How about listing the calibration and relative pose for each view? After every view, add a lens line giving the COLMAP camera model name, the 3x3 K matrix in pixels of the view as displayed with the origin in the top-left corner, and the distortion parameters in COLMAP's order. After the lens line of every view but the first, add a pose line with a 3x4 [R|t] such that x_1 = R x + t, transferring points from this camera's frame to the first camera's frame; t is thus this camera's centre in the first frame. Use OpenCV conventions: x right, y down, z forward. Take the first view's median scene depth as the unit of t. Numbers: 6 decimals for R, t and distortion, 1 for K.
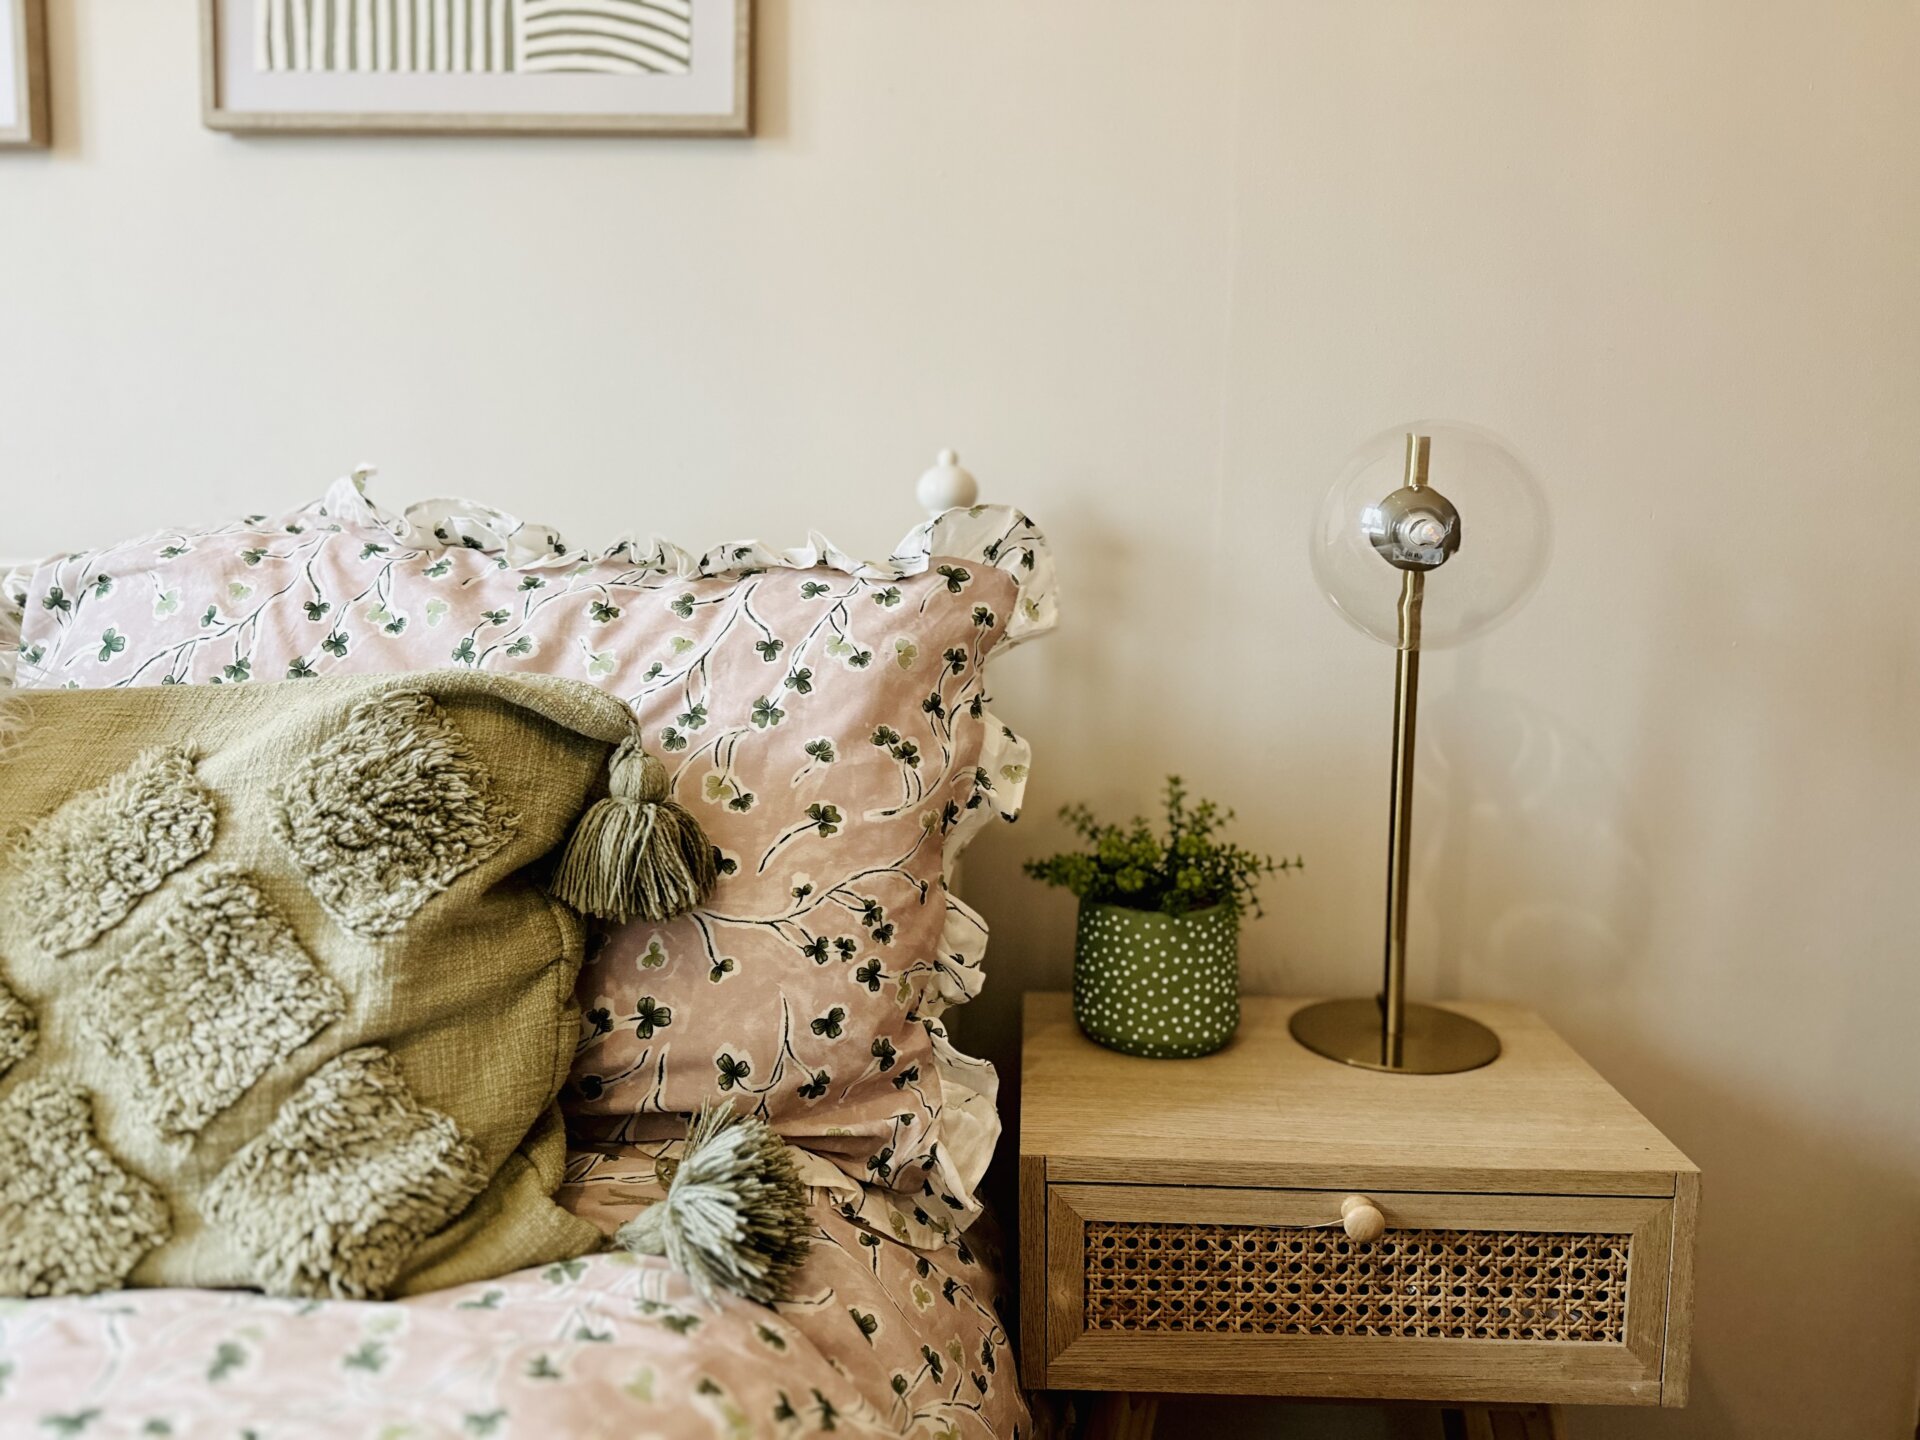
lens RADIAL K [[1348.1, 0, 966.8], [0, 1348.1, 725.7], [0, 0, 1]] dist [0.123009, -0.232833]
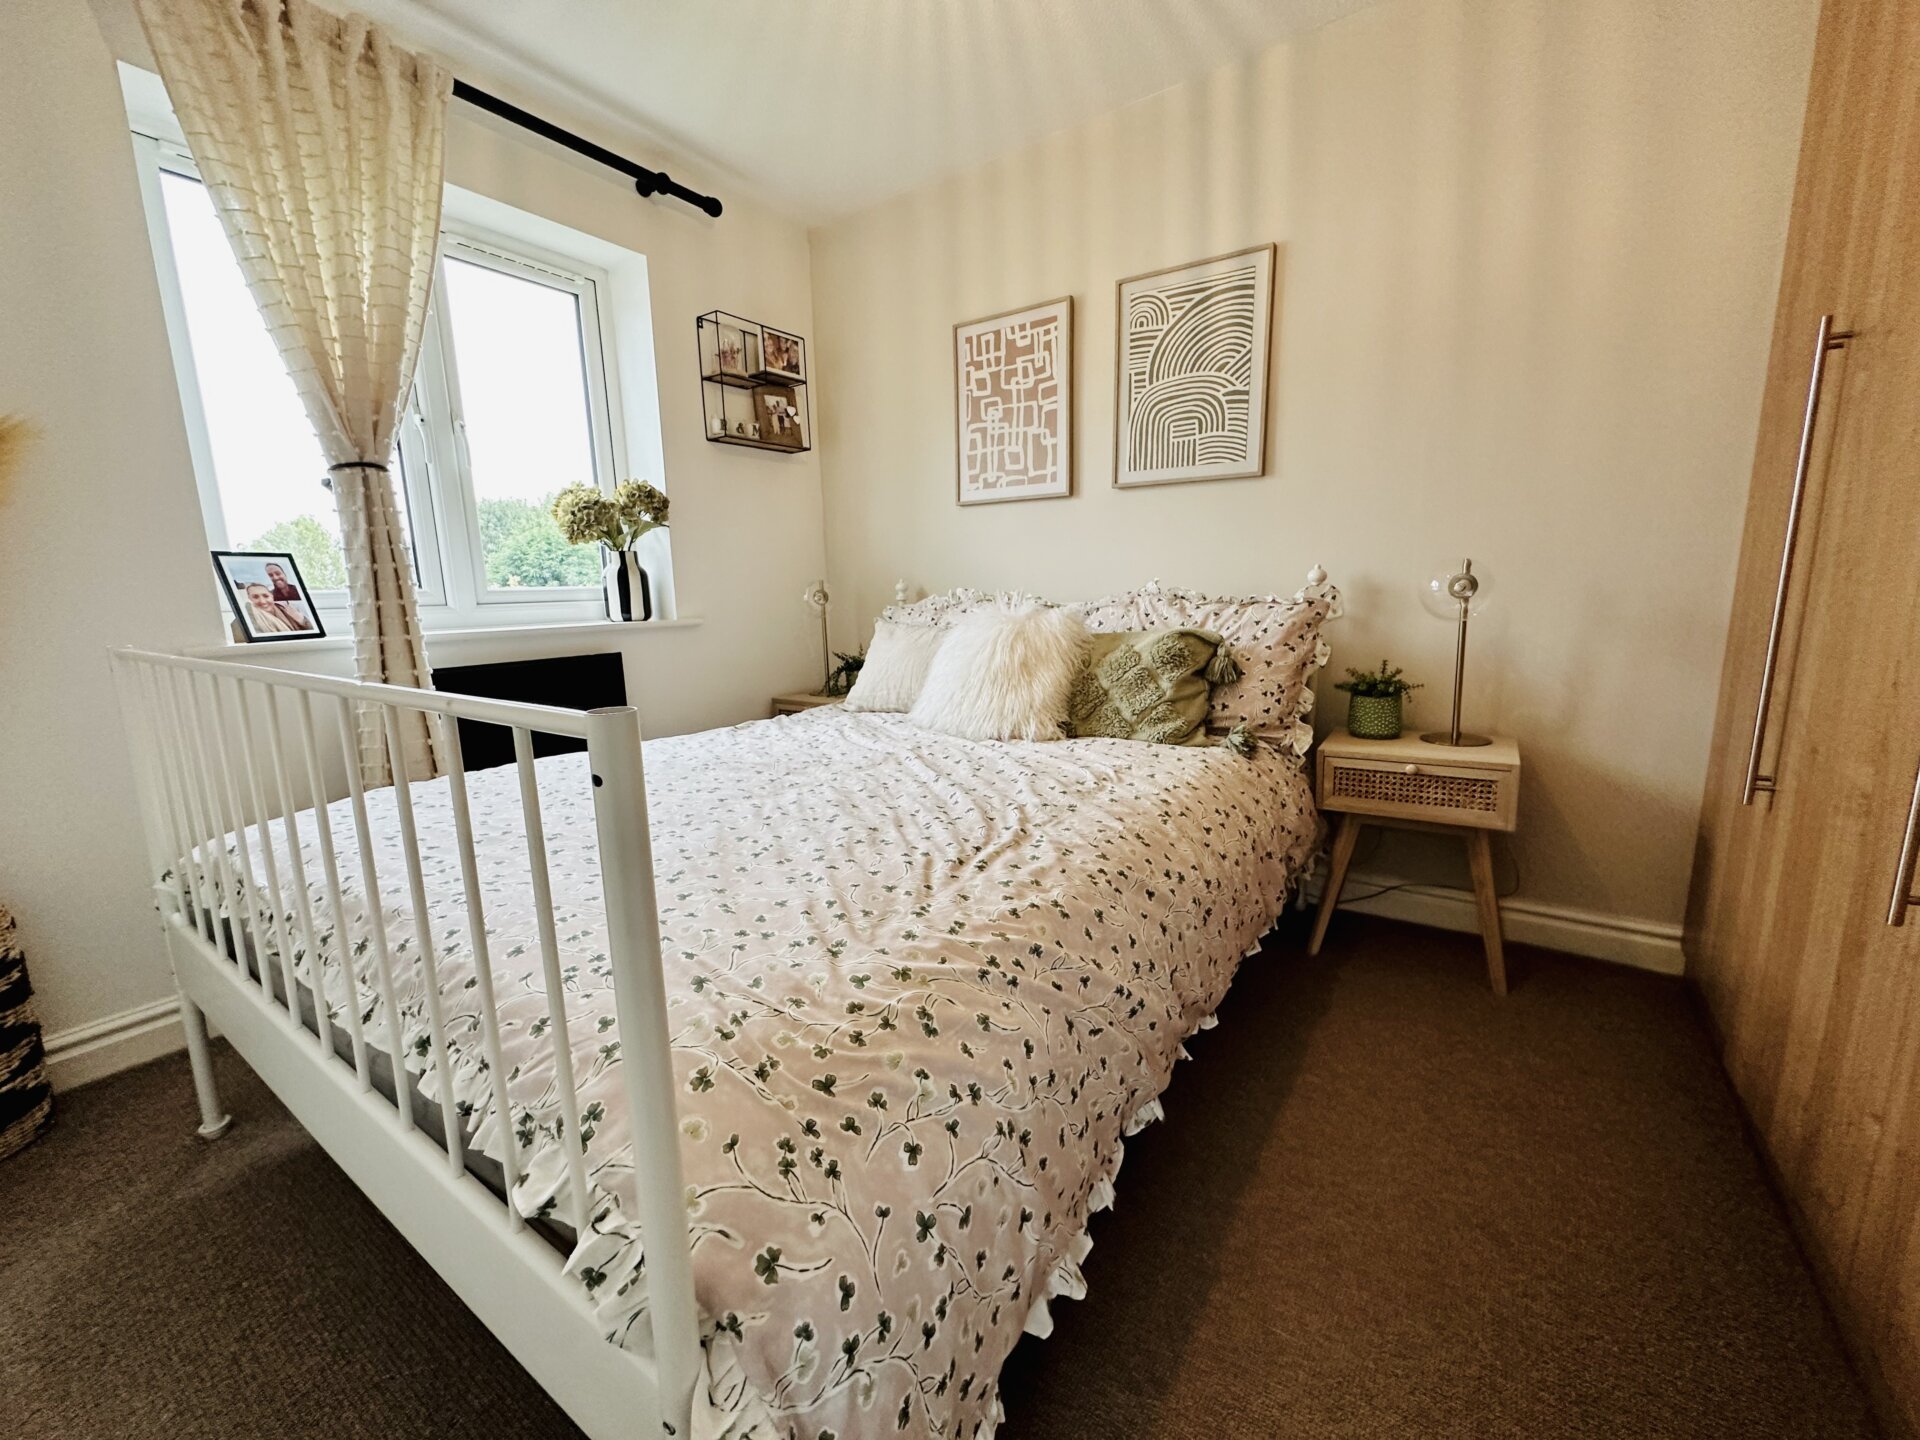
lens RADIAL K [[767.5, 0, 960.0], [0, 767.5, 720.0], [0, 0, 1]] dist [0.000435, 0.000353]
pose [[0.855824, 0.055055, -0.514330, 0.302063], [-0.020968, 0.997195, 0.071852, 0.090854], [0.516843, -0.050708, 0.854577, -1.500421]]
